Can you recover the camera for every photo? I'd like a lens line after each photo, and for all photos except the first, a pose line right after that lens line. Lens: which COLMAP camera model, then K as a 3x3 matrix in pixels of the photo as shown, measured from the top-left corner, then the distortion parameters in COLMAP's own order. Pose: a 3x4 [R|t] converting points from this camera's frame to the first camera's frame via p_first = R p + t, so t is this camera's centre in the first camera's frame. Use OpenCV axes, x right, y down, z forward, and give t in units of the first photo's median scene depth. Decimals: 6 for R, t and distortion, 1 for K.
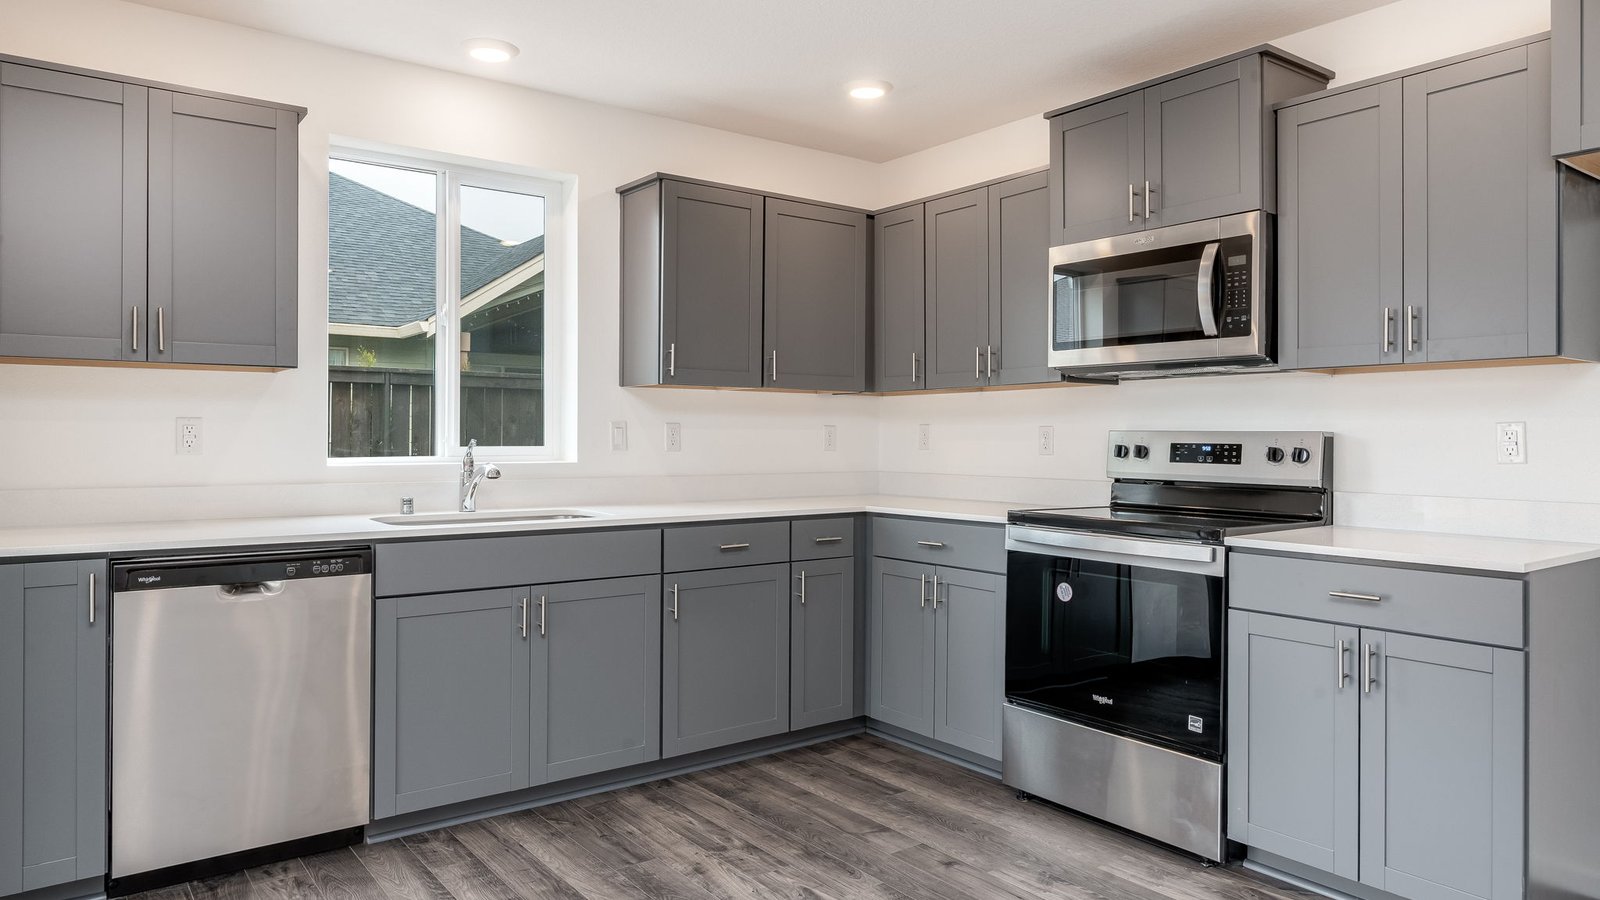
lens RADIAL K [[1023.1, 0, 794.8], [0, 1023.1, 432.8], [0, 0, 1]] dist [-0.001135, 0.002379]
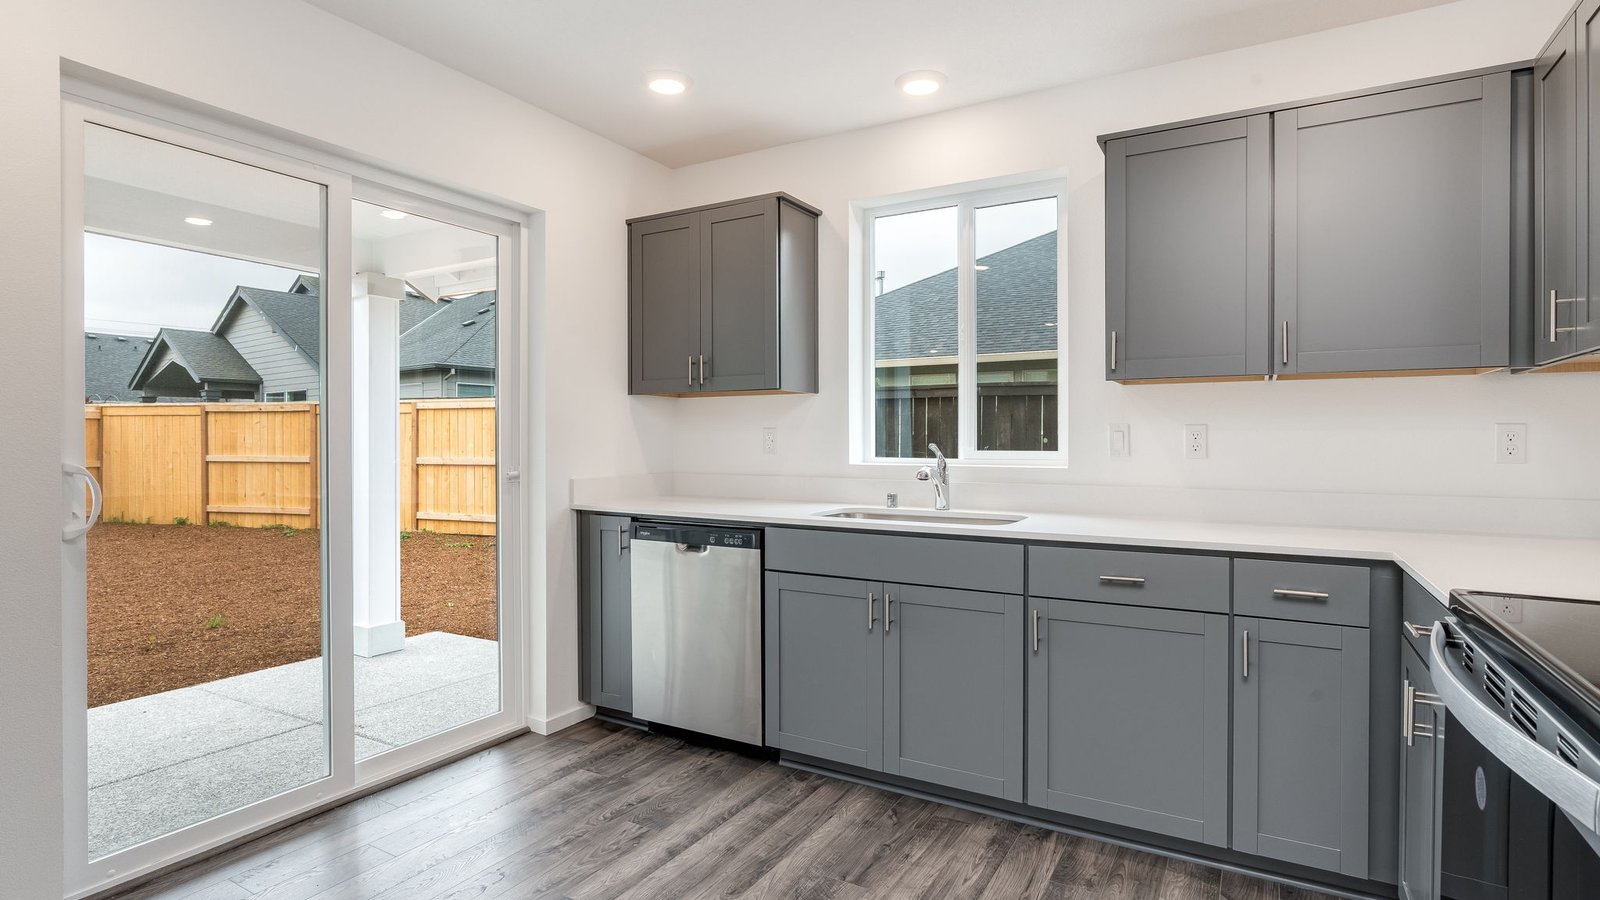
lens RADIAL K [[807.6, 0, 799.6], [0, 807.6, 446.1], [0, 0, 1]] dist [-0.008649, 0.001727]
pose [[0.389641, 0.003980, -0.920958, 0.466608], [0.003576, 0.999977, 0.005835, 0.003601], [0.920960, -0.005567, 0.389618, 0.586327]]
